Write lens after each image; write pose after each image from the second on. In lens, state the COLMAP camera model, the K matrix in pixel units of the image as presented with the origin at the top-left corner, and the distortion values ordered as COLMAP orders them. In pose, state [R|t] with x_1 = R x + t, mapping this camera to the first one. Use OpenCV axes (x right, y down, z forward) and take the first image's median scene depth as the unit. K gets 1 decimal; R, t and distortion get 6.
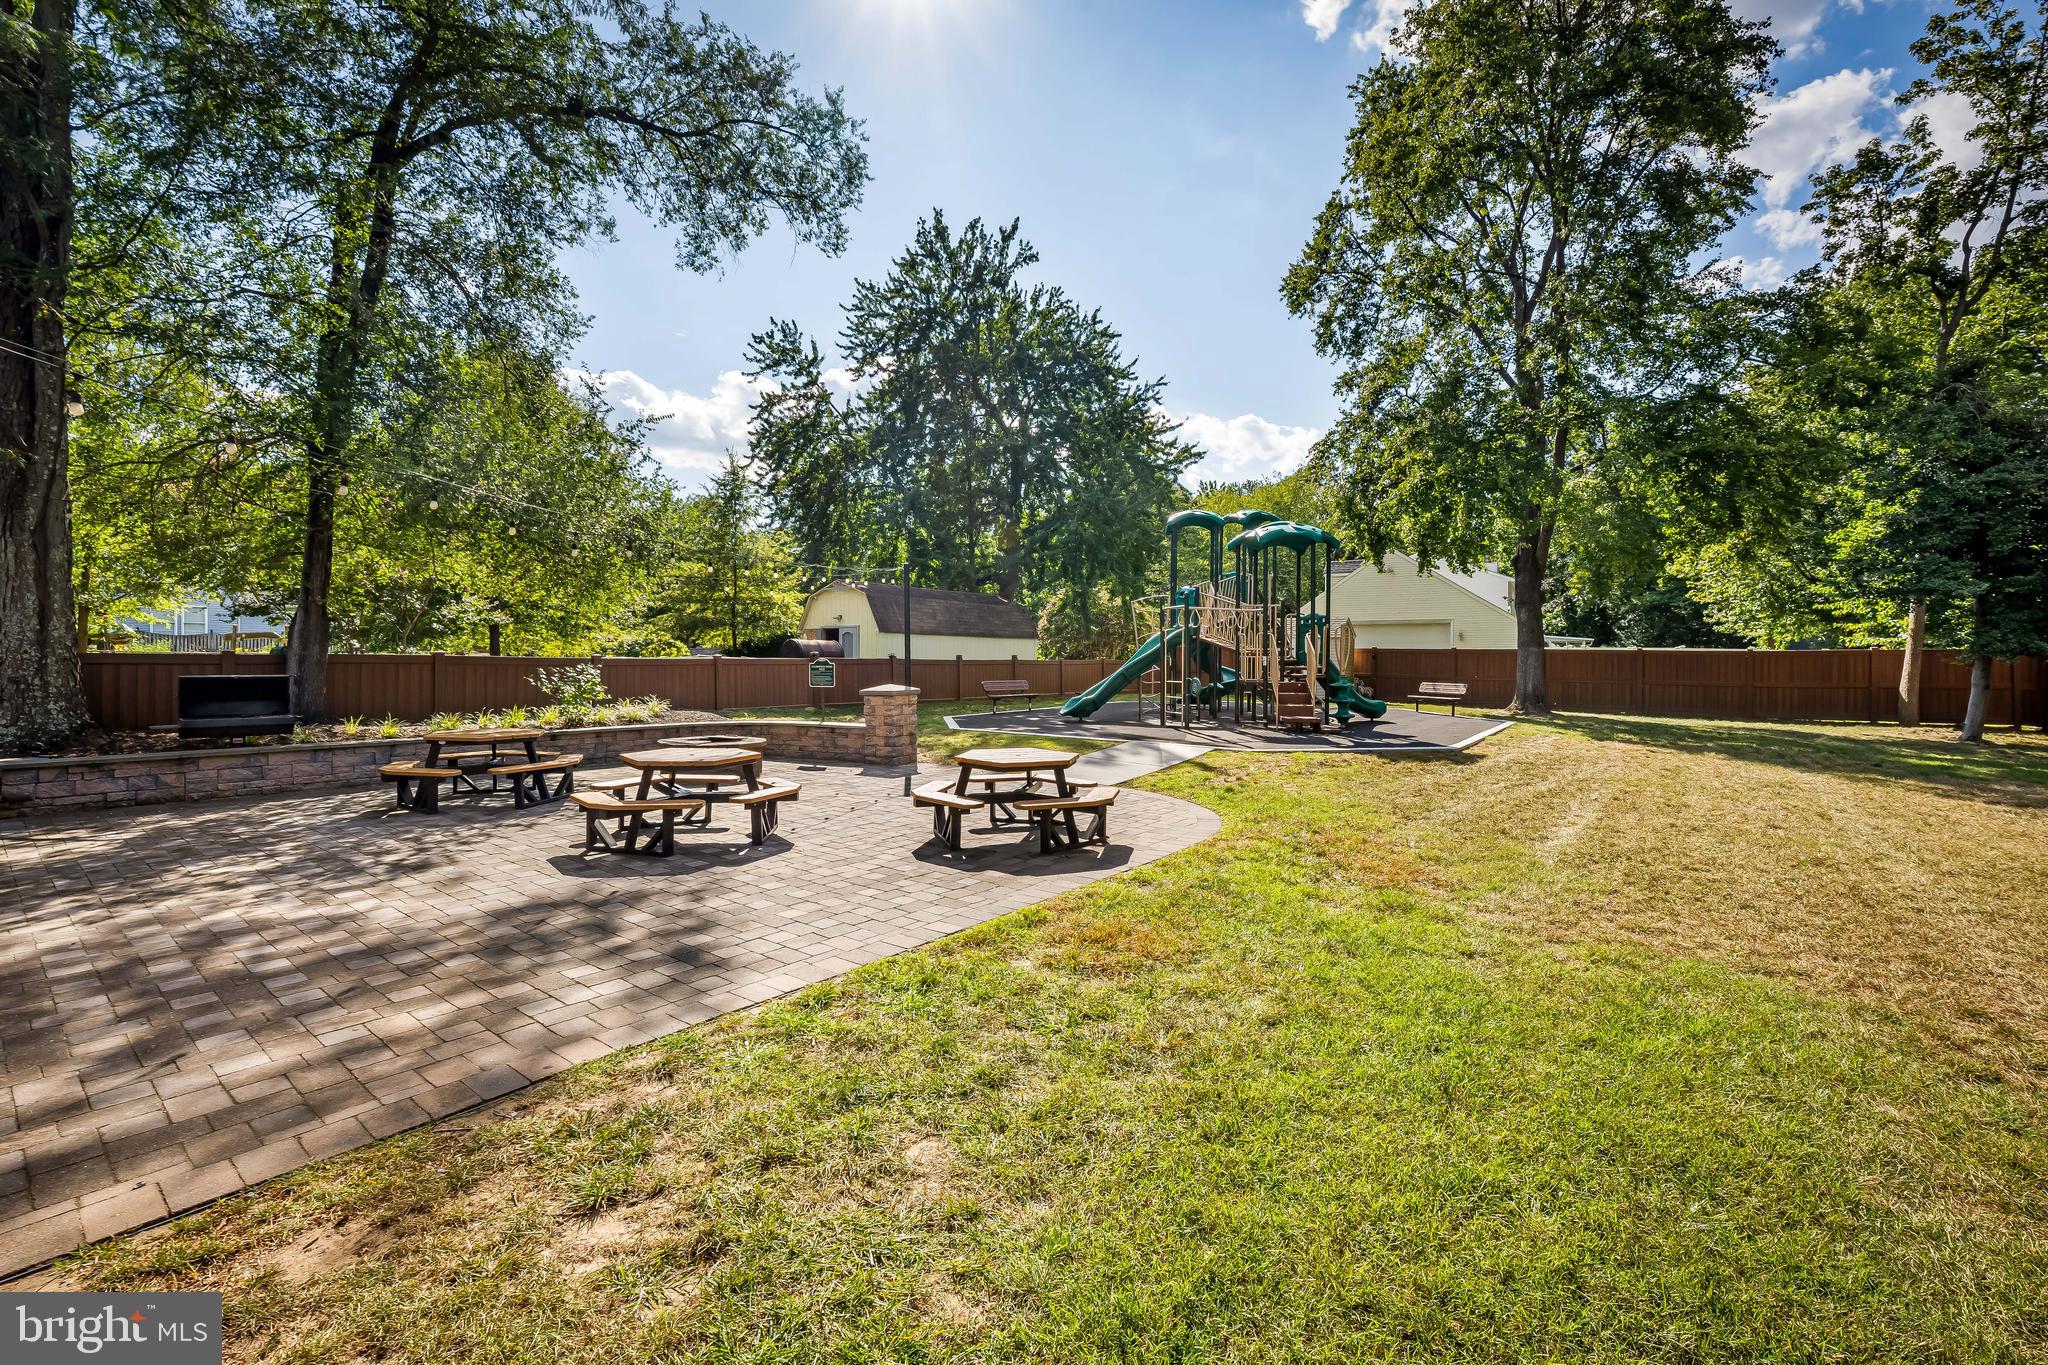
lens RADIAL K [[839.4, 0, 1024.0], [0, 839.4, 682.5], [0, 0, 1]] dist [0.000150, 0.000035]
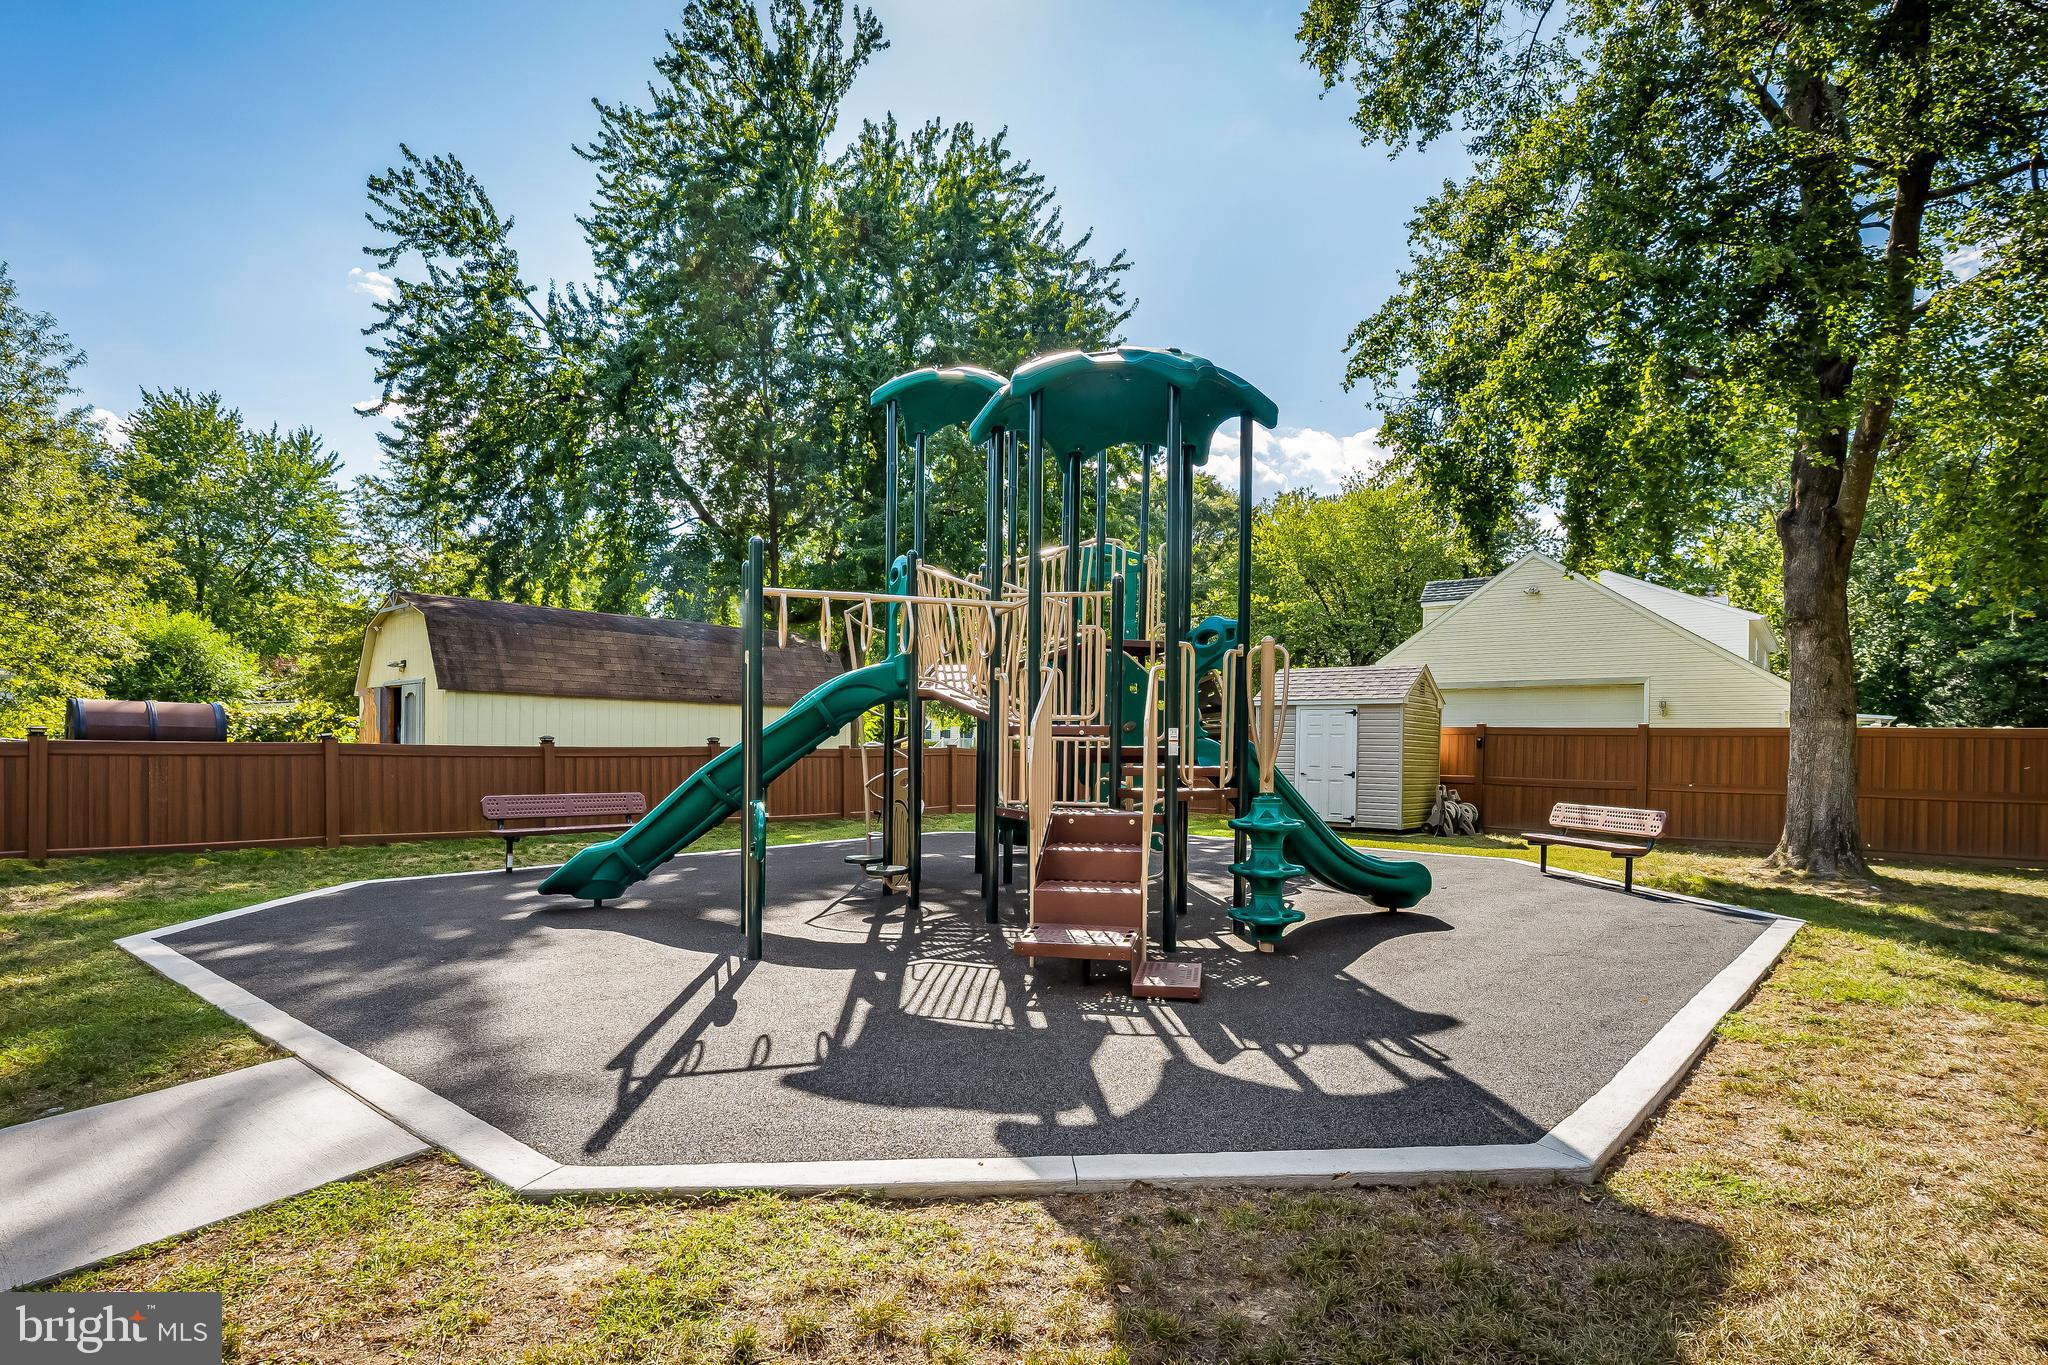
lens RADIAL K [[1056.7, 0, 1023.2], [0, 1056.7, 774.2], [0, 0, 1]] dist [-0.000869, -0.000957]
pose [[0.997360, 0.004810, -0.072463, 0.171140], [-0.005043, 0.999983, -0.003036, -0.008125], [0.072447, 0.003394, 0.997366, 0.314257]]
